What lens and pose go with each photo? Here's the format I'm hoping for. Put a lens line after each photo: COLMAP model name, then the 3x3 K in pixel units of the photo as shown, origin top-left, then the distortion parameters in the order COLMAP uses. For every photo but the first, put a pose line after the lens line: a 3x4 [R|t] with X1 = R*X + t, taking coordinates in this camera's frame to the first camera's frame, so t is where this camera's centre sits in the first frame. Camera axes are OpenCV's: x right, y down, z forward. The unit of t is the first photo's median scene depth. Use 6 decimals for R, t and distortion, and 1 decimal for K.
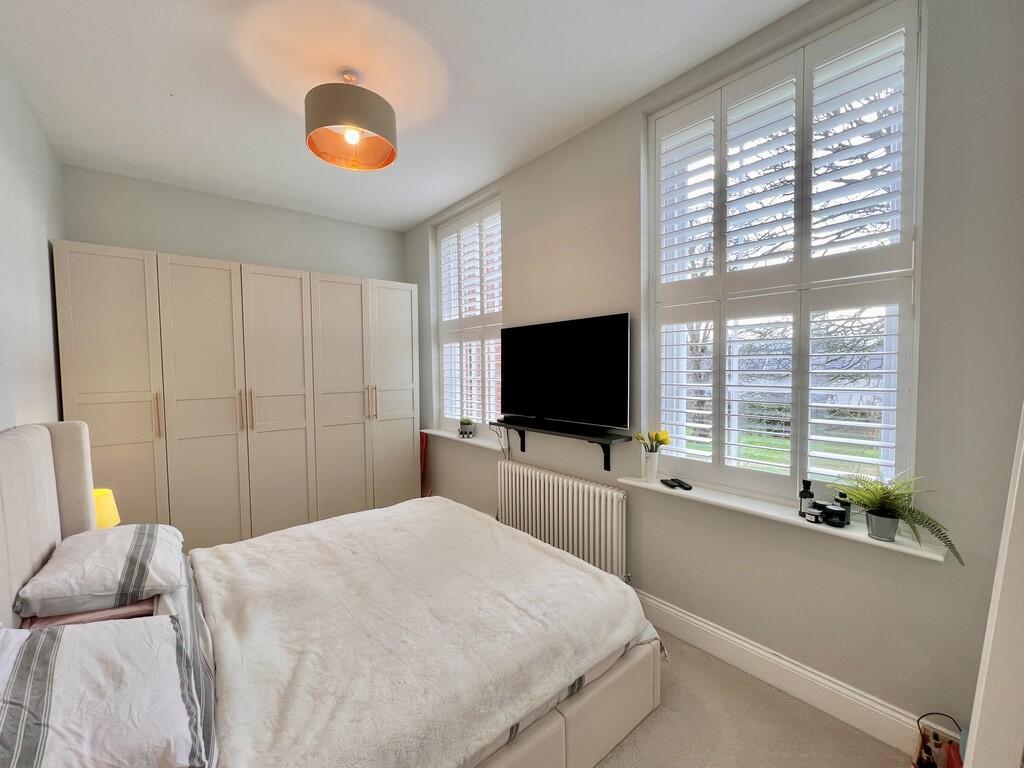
lens RADIAL K [[409.6, 0, 512.0], [0, 409.6, 384.0], [0, 0, 1]] dist [-0.002071, -0.000029]
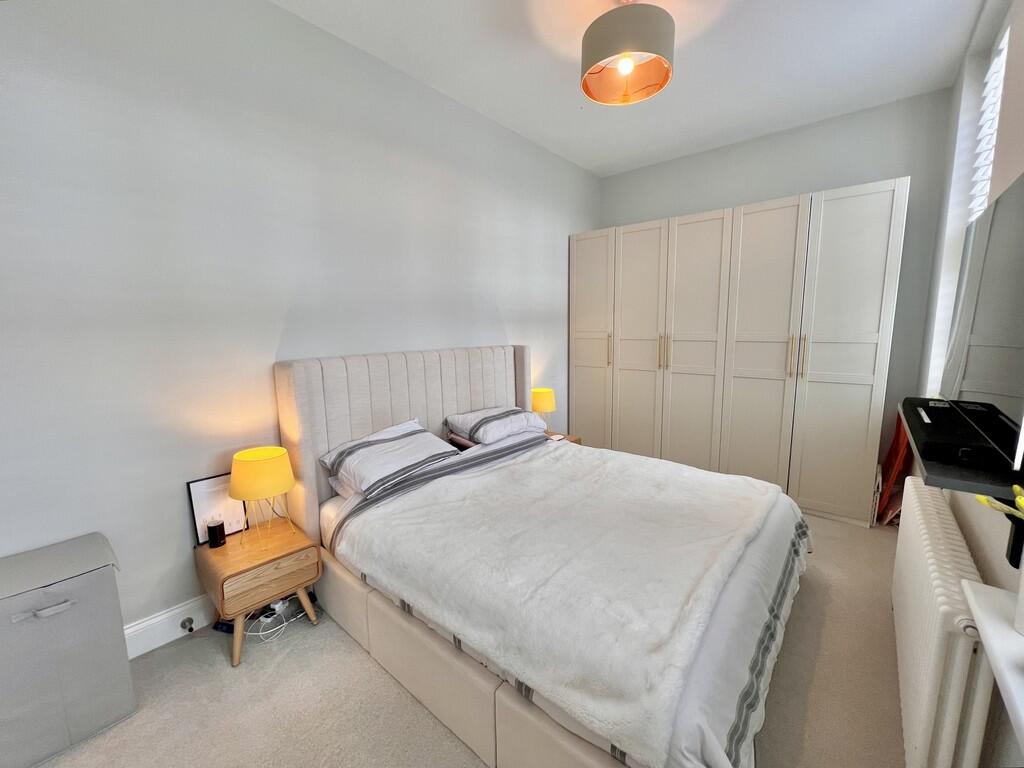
lens RADIAL K [[409.1, 0, 512.0], [0, 409.1, 384.0], [0, 0, 1]] dist [0.033379, 0.000012]
pose [[0.206823, 0.158686, -0.965424, 0.460369], [-0.029751, 0.987323, 0.155912, -0.015678], [0.977926, -0.003523, 0.208922, 0.403072]]
